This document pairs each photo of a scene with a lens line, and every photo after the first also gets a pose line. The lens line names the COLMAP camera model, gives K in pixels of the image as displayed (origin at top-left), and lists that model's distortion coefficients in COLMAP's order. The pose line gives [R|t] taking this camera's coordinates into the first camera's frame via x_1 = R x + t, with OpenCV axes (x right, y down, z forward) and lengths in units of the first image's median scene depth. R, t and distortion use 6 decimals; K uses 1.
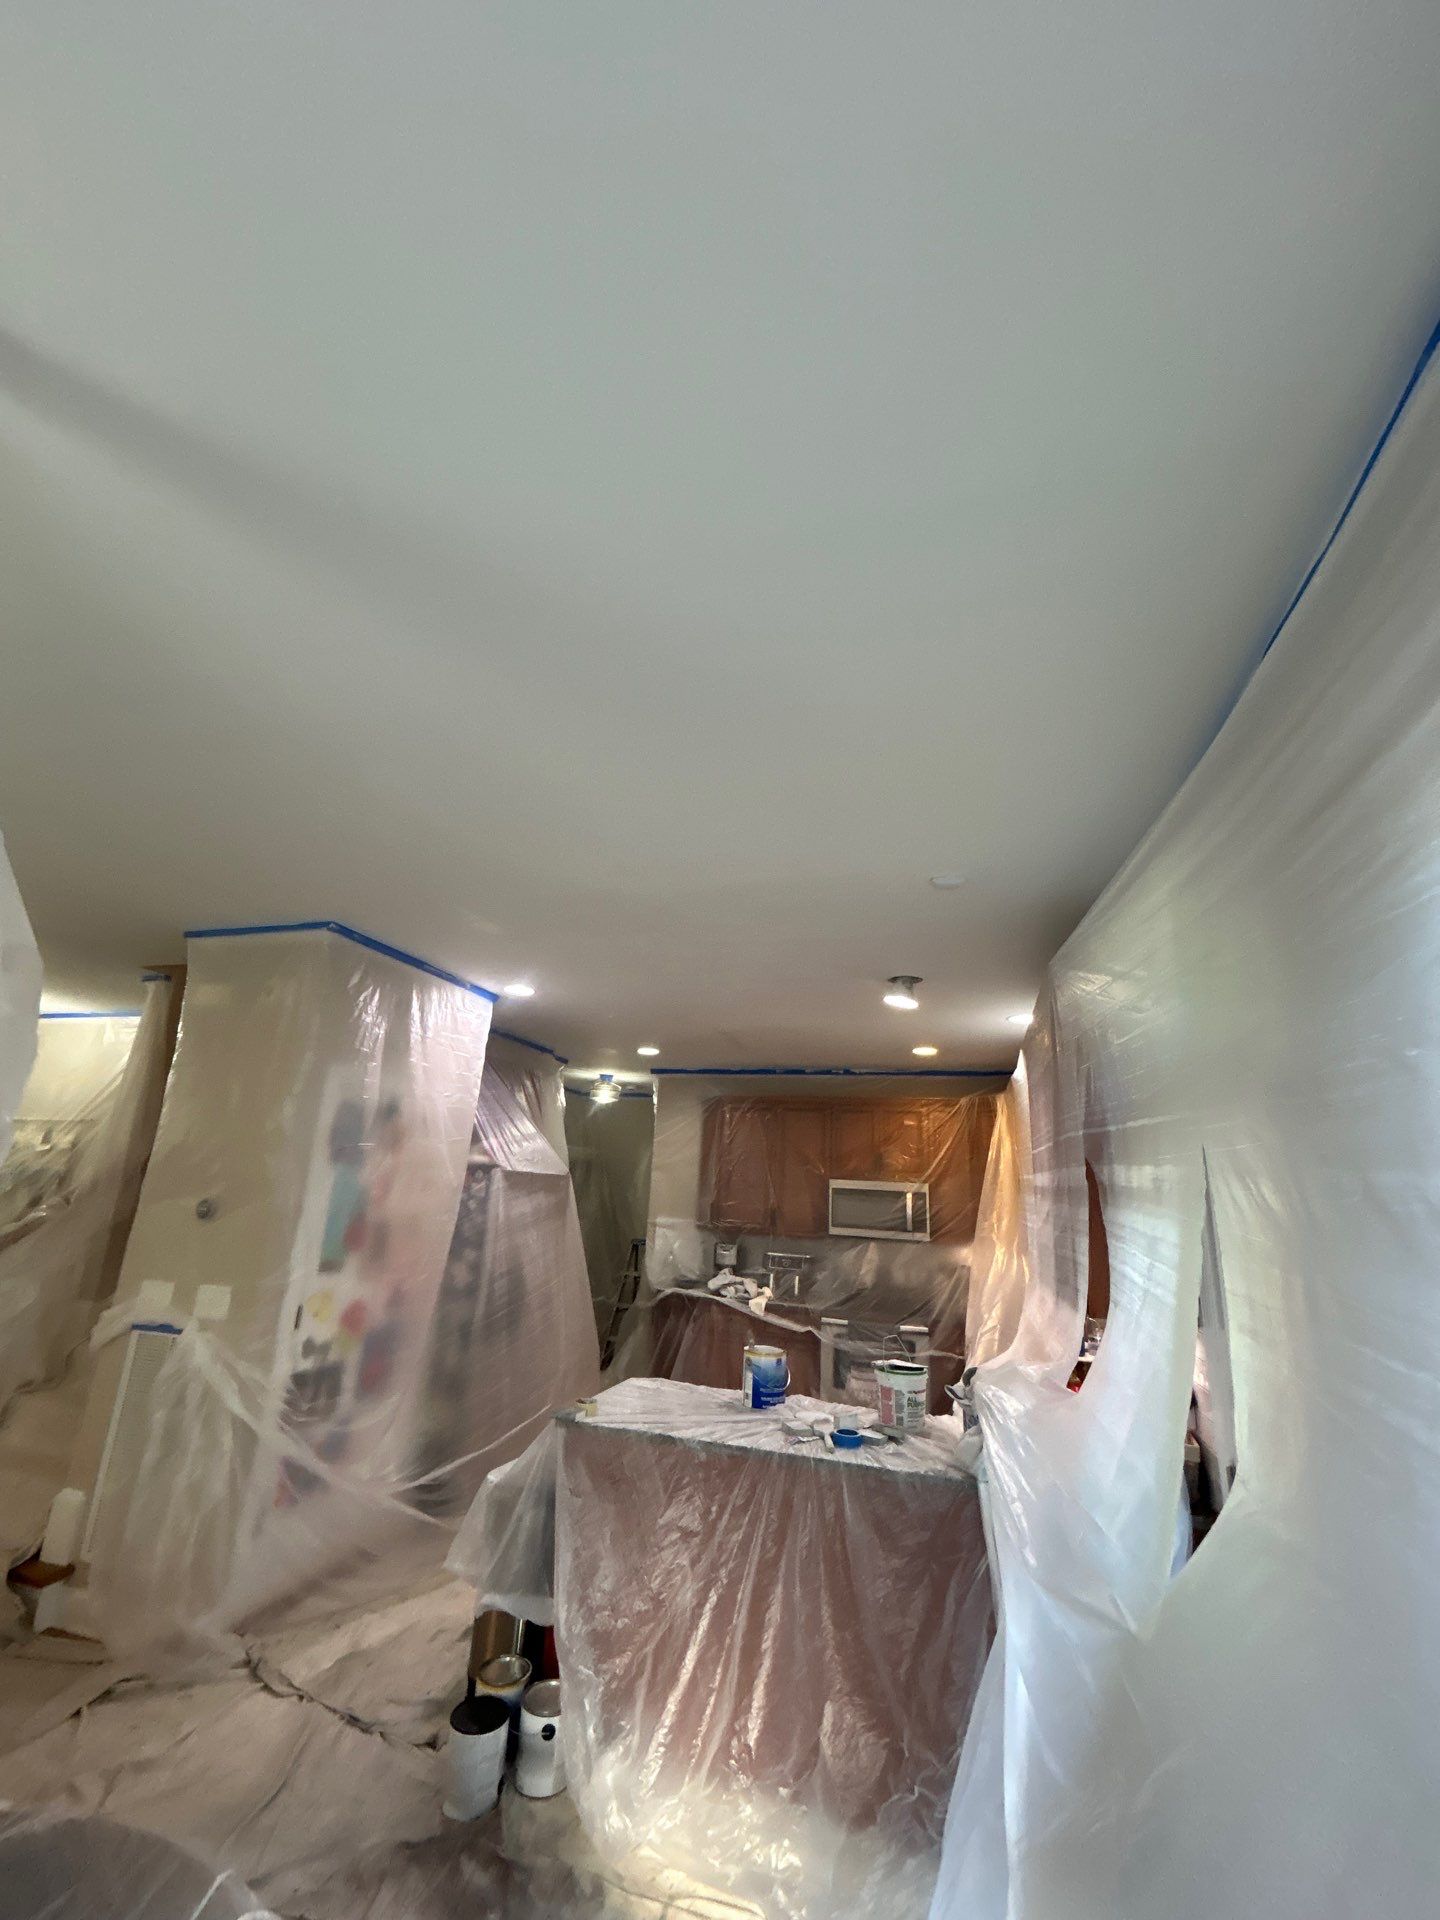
lens RADIAL K [[787.0, 0, 726.2], [0, 787.0, 958.1], [0, 0, 1]] dist [-0.000248, -0.000054]
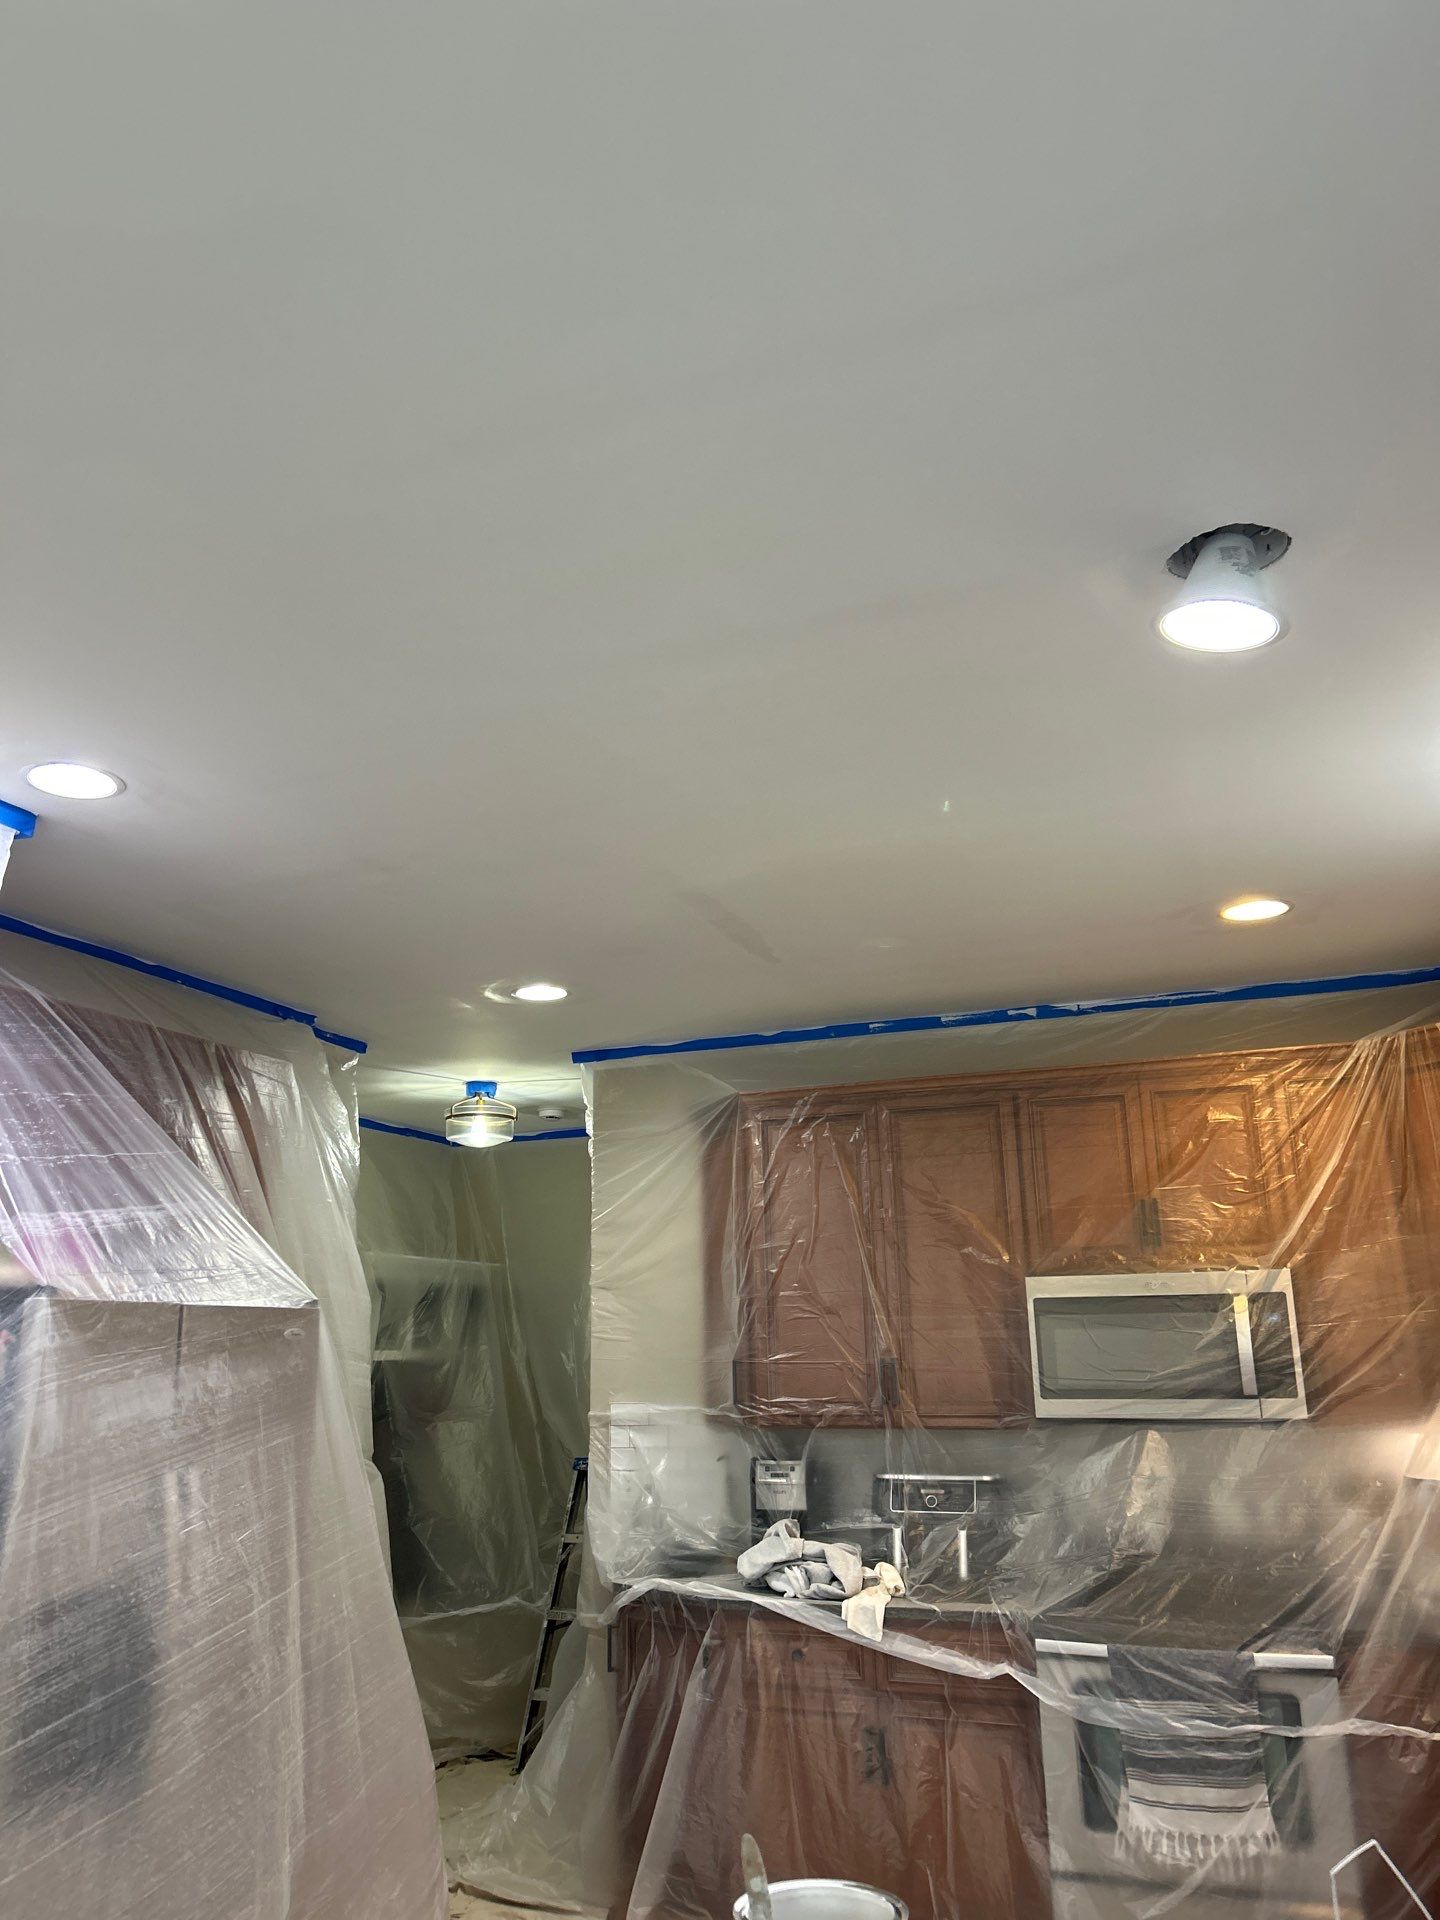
lens RADIAL K [[1449.8, 0, 715.2], [0, 1449.8, 956.0], [0, 0, 1]] dist [0.006588, -0.002901]
pose [[0.994494, -0.086412, -0.059279, 0.035877], [0.087704, 0.995955, 0.019547, 0.097548], [0.057350, -0.024638, 0.998050, 0.286228]]
